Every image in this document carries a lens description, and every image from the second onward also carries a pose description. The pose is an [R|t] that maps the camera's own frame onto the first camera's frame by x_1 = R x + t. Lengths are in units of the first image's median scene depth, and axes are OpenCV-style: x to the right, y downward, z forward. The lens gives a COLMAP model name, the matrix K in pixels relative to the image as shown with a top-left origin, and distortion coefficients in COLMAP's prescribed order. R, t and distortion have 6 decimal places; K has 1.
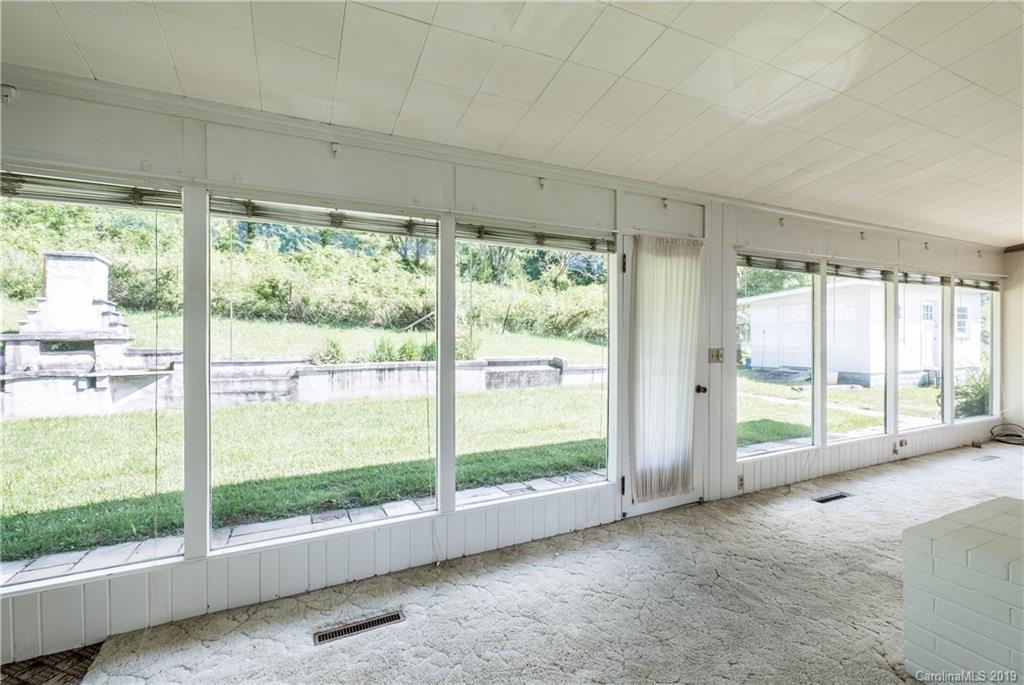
lens RADIAL K [[456.1, 0, 519.0], [0, 456.1, 335.3], [0, 0, 1]] dist [0.011127, 0.000269]
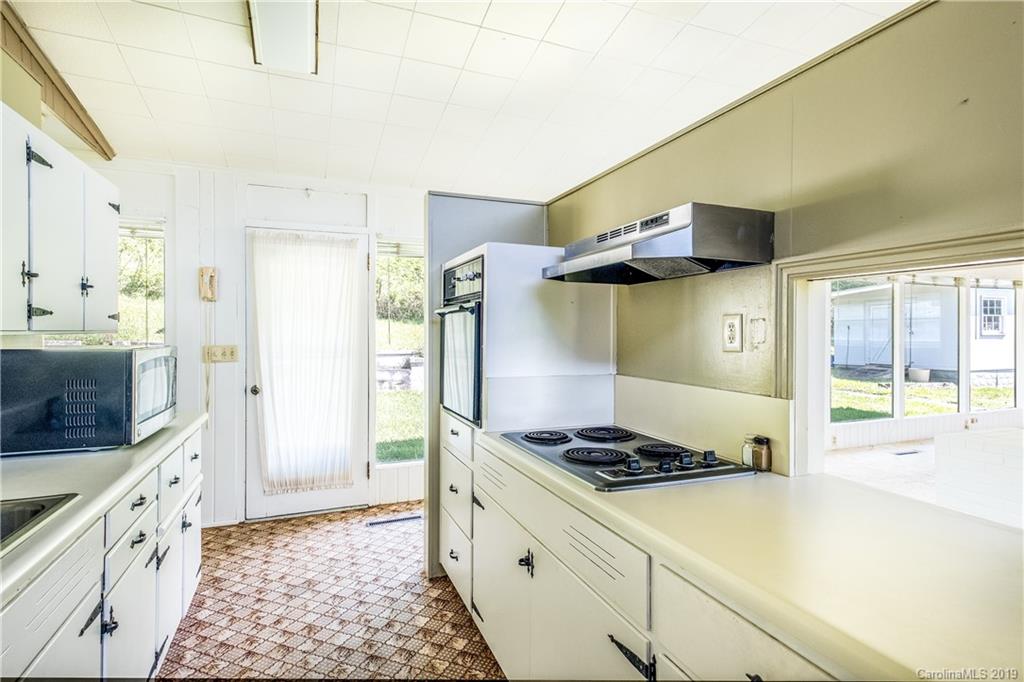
lens RADIAL K [[518.3, 0, 525.0], [0, 518.3, 326.2], [0, 0, 1]] dist [0.048280, -0.000942]
pose [[0.998446, 0.001985, -0.055696, -0.135154], [-0.002544, 0.999947, -0.009960, 0.001503], [0.055673, 0.010087, 0.998398, -0.242392]]
